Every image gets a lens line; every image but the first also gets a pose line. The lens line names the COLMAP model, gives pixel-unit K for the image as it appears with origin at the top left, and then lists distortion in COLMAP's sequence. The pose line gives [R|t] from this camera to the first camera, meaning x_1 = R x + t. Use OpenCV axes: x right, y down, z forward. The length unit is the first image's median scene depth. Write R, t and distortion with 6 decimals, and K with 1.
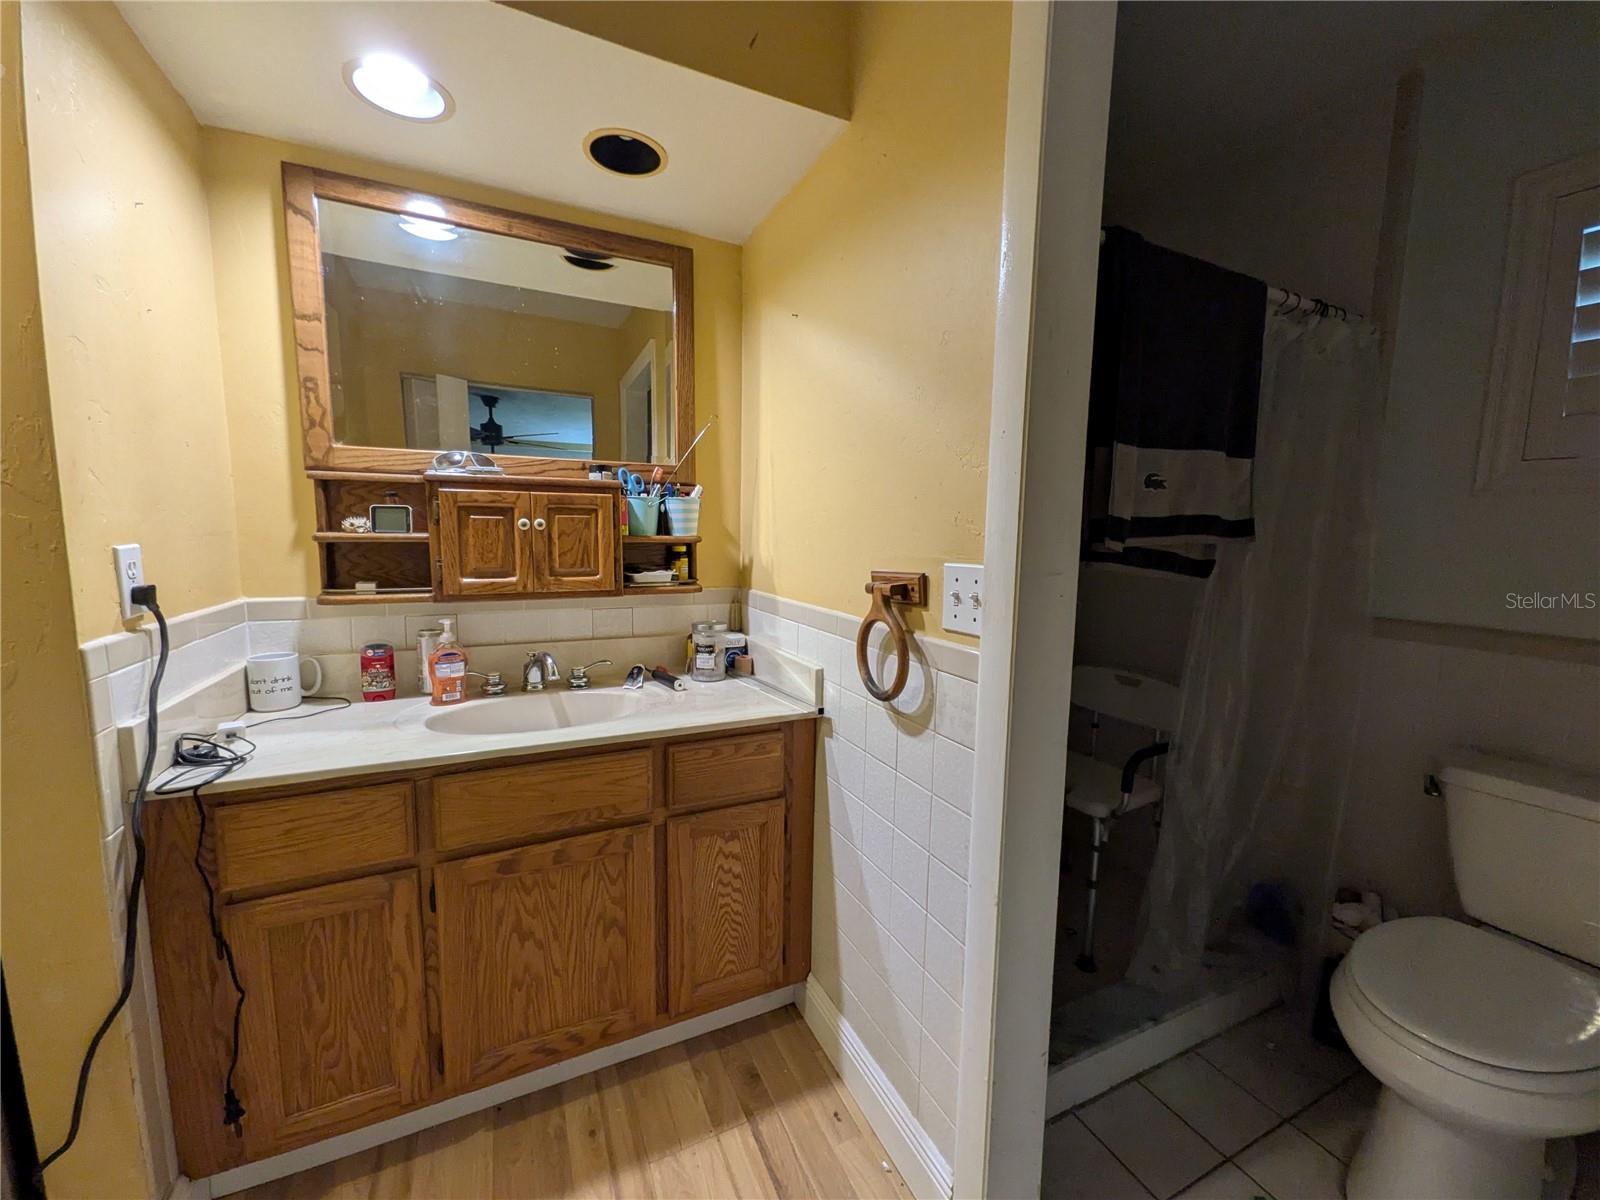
lens RADIAL K [[630.8, 0, 799.5], [0, 630.8, 602.5], [0, 0, 1]] dist [0.000534, 0.000268]
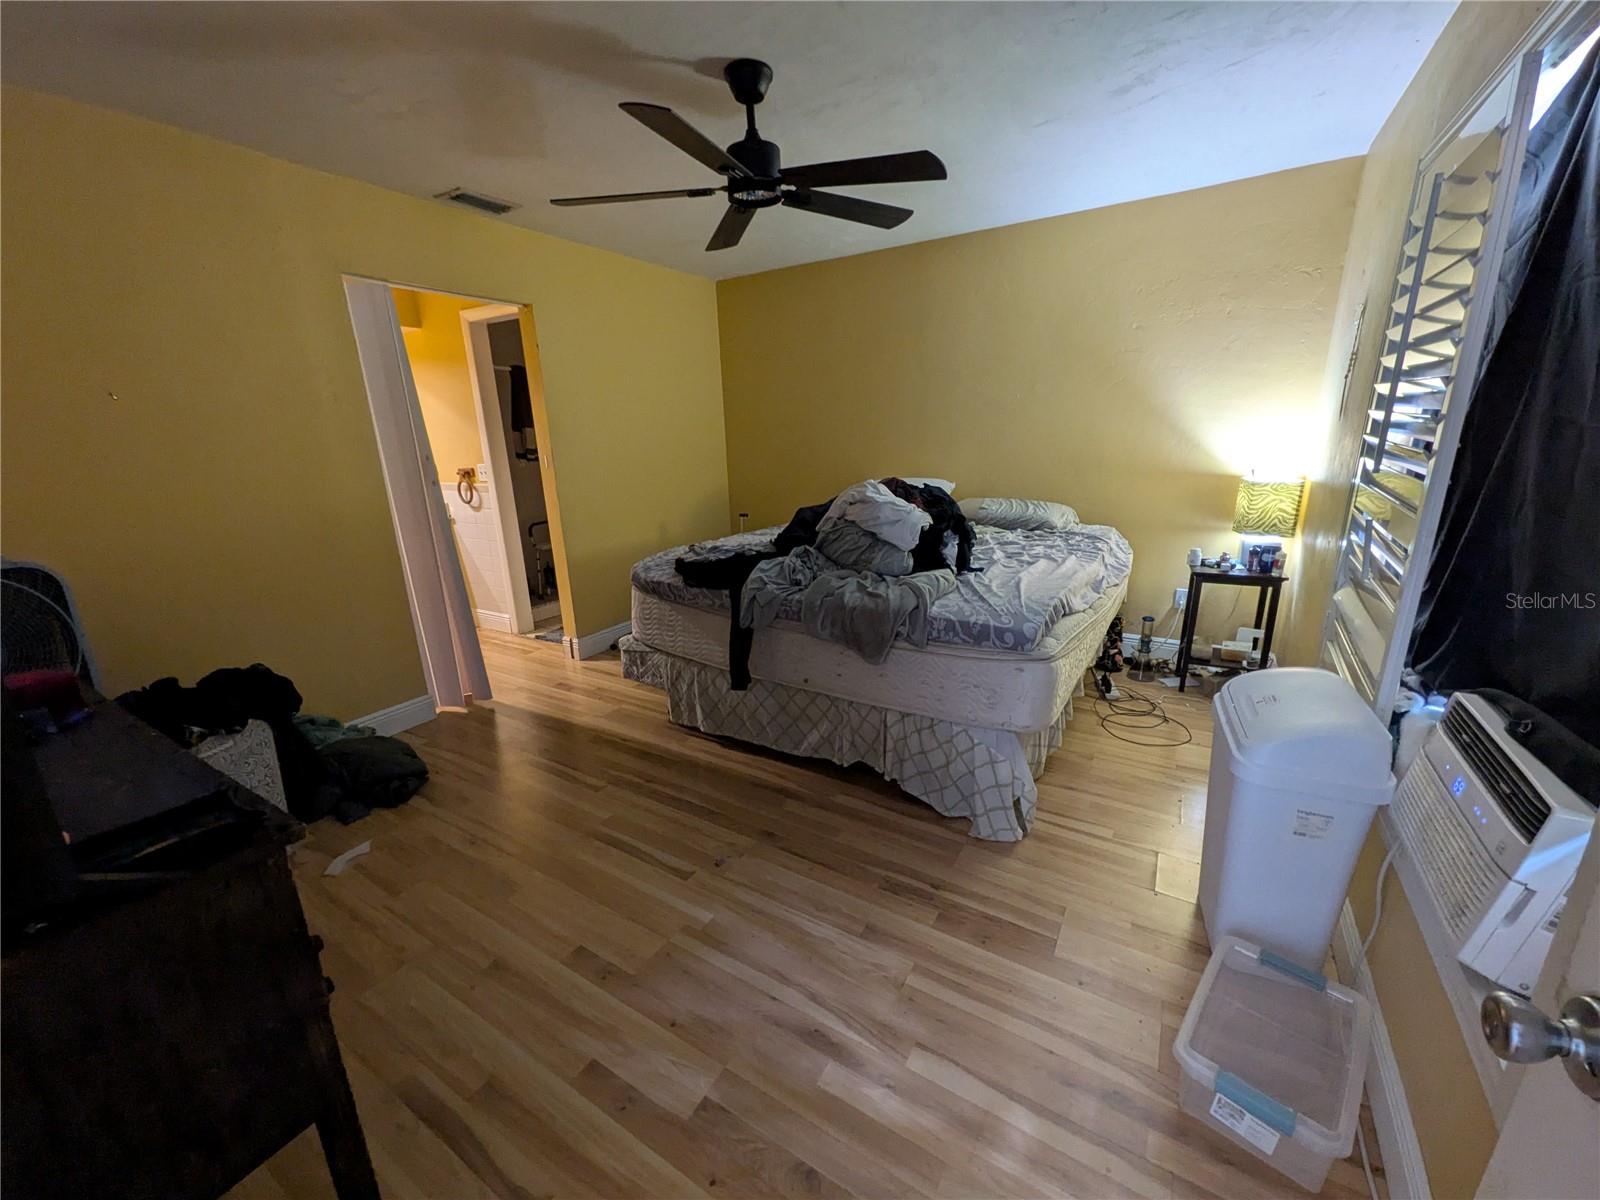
lens RADIAL K [[630.8, 0, 799.1], [0, 630.8, 603.6], [0, 0, 1]] dist [0.000534, 0.000268]
pose [[0.842130, -0.185464, 0.506380, -0.214283], [0.107257, 0.977844, 0.179768, 0.275399], [-0.528501, -0.097075, 0.843364, -3.230950]]
